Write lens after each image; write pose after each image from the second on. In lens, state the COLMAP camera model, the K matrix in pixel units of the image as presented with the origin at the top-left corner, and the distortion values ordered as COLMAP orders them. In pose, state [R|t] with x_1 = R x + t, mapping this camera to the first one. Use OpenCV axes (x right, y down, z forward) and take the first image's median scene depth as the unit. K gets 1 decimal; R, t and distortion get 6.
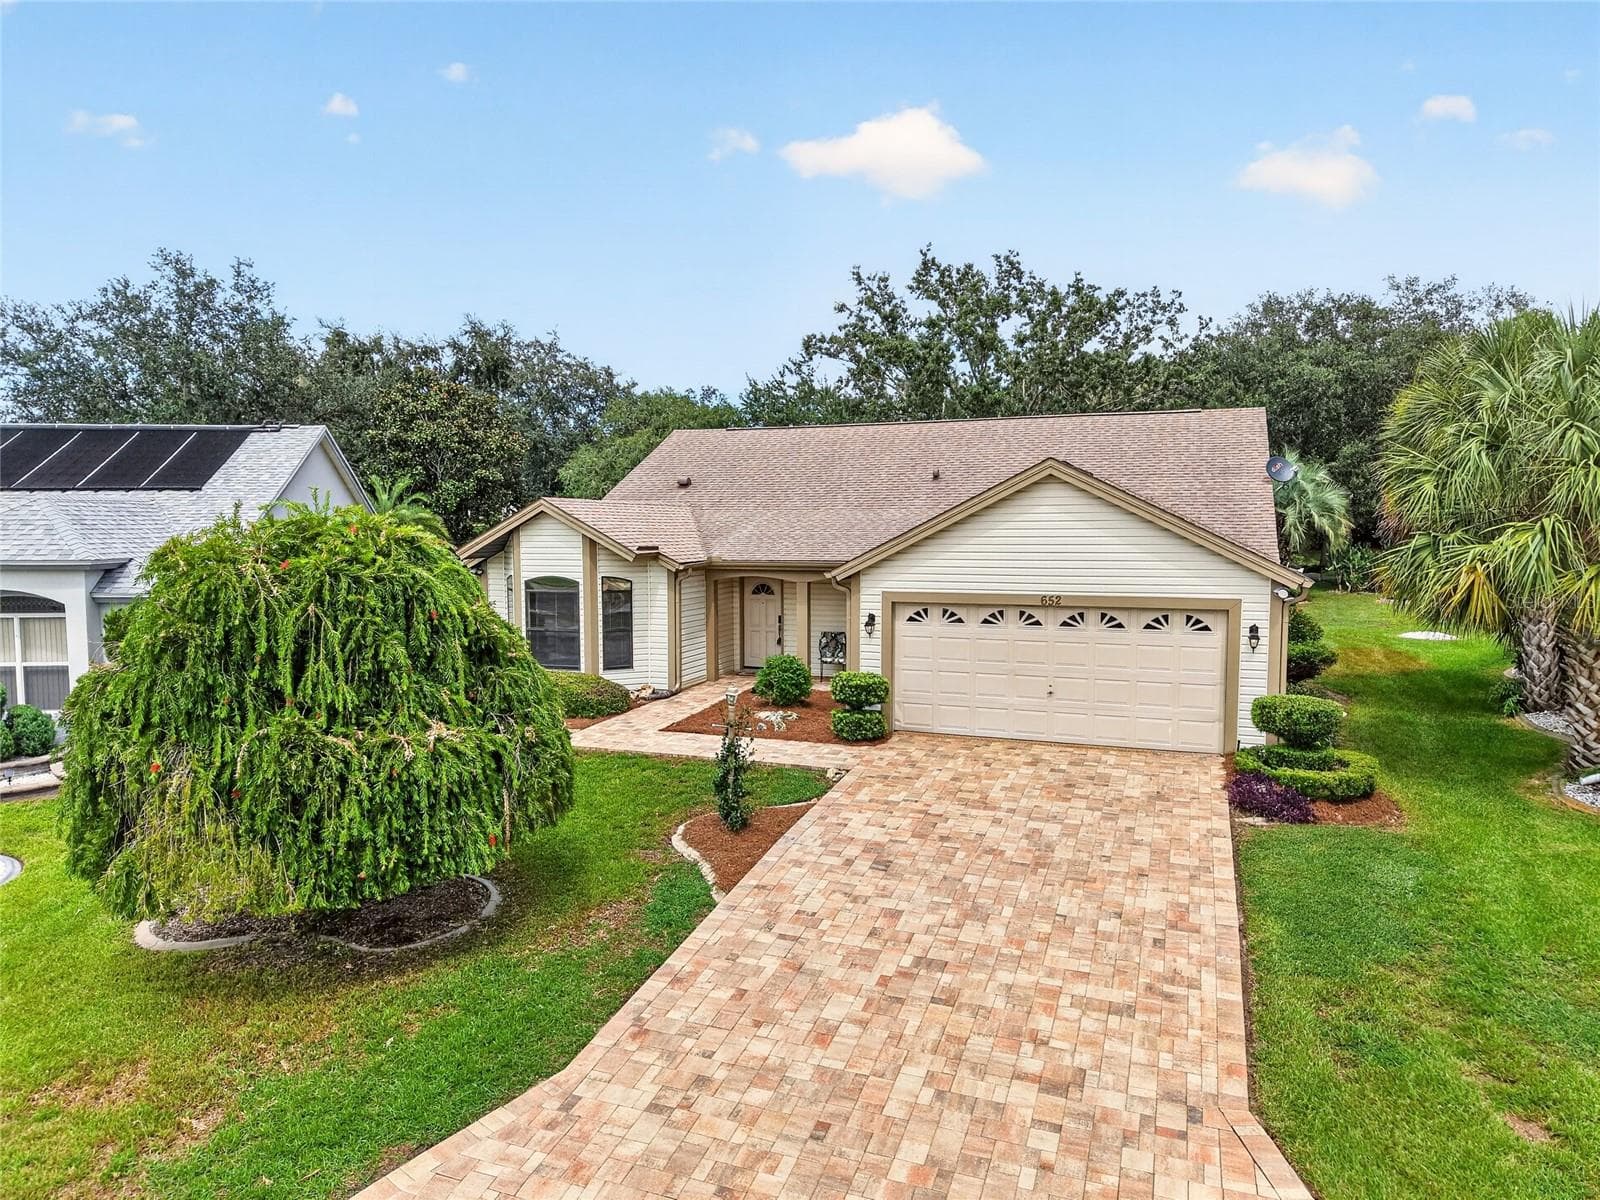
lens RADIAL K [[1063.1, 0, 784.2], [0, 1063.1, 610.7], [0, 0, 1]] dist [0.037989, -0.035855]
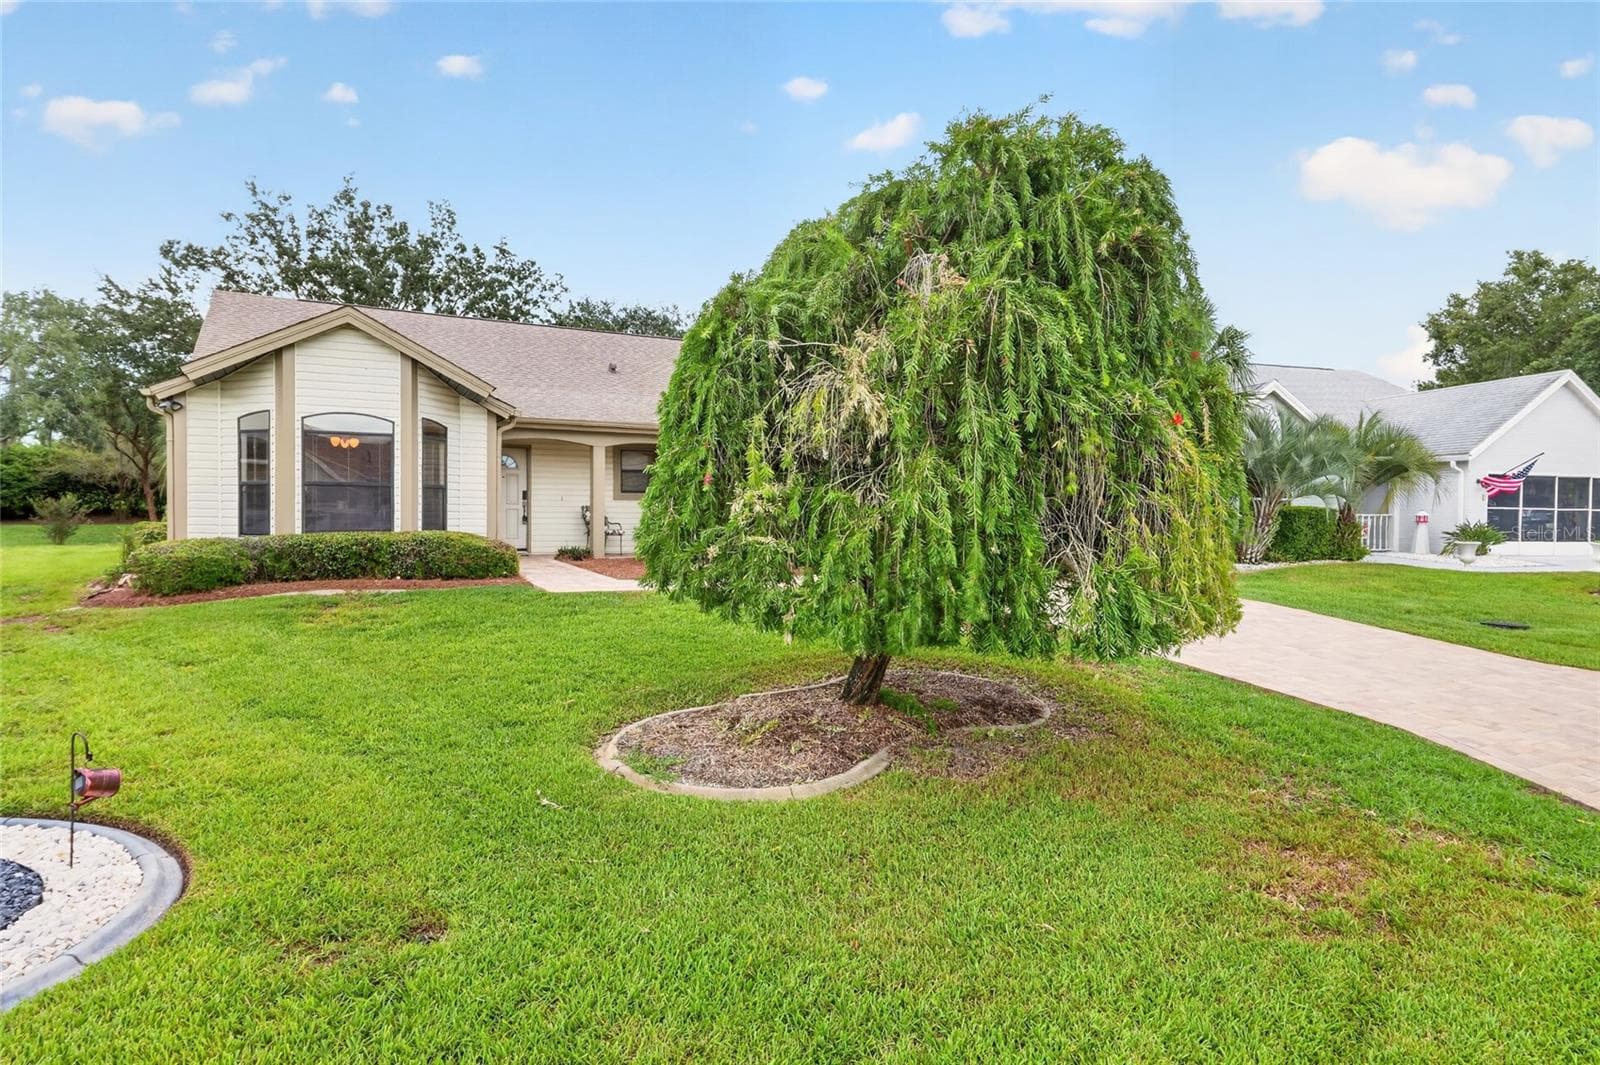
lens RADIAL K [[913.9, 0, 796.6], [0, 913.9, 539.8], [0, 0, 1]] dist [0.000519, -0.000384]
pose [[0.657400, -0.010963, 0.753462, -0.604953], [0.054810, 0.997941, -0.033302, 0.116757], [-0.751546, 0.063190, 0.656647, 0.411585]]
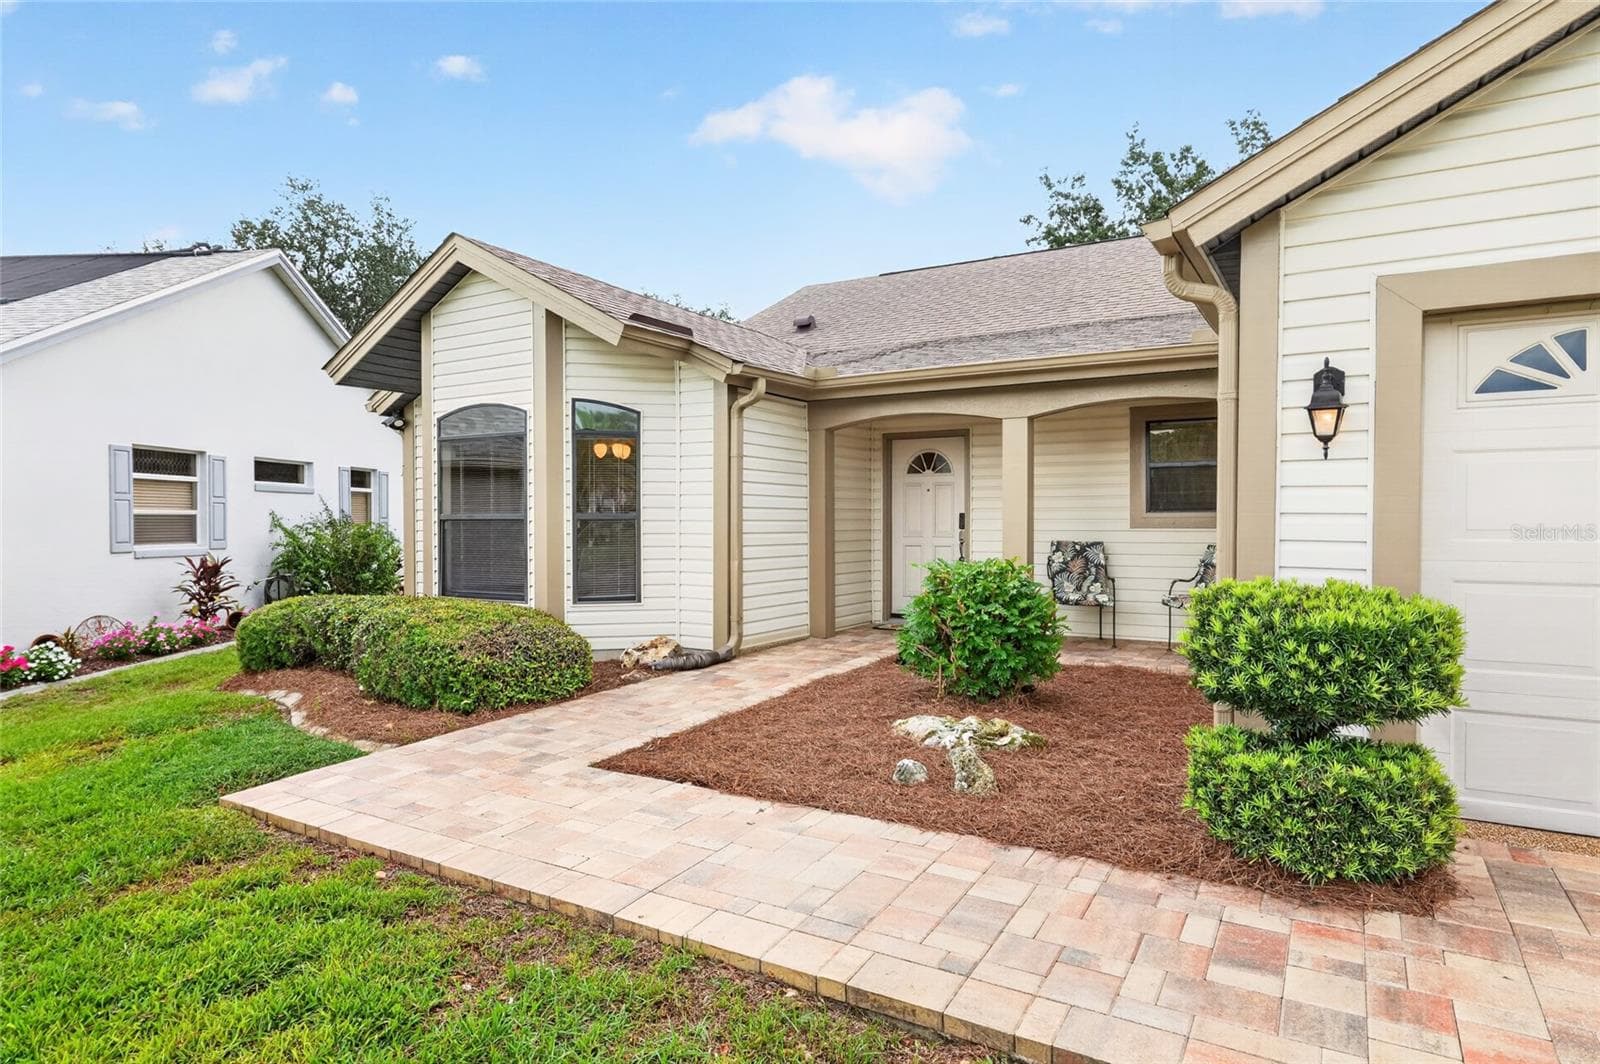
lens RADIAL K [[913.9, 0, 796.6], [0, 913.9, 539.3], [0, 0, 1]] dist [0.000519, -0.000384]
pose [[0.985318, 0.006548, -0.170605, -0.009698], [-0.017675, 0.997807, -0.063788, 0.062407], [0.169813, 0.065867, 0.983273, 0.754786]]
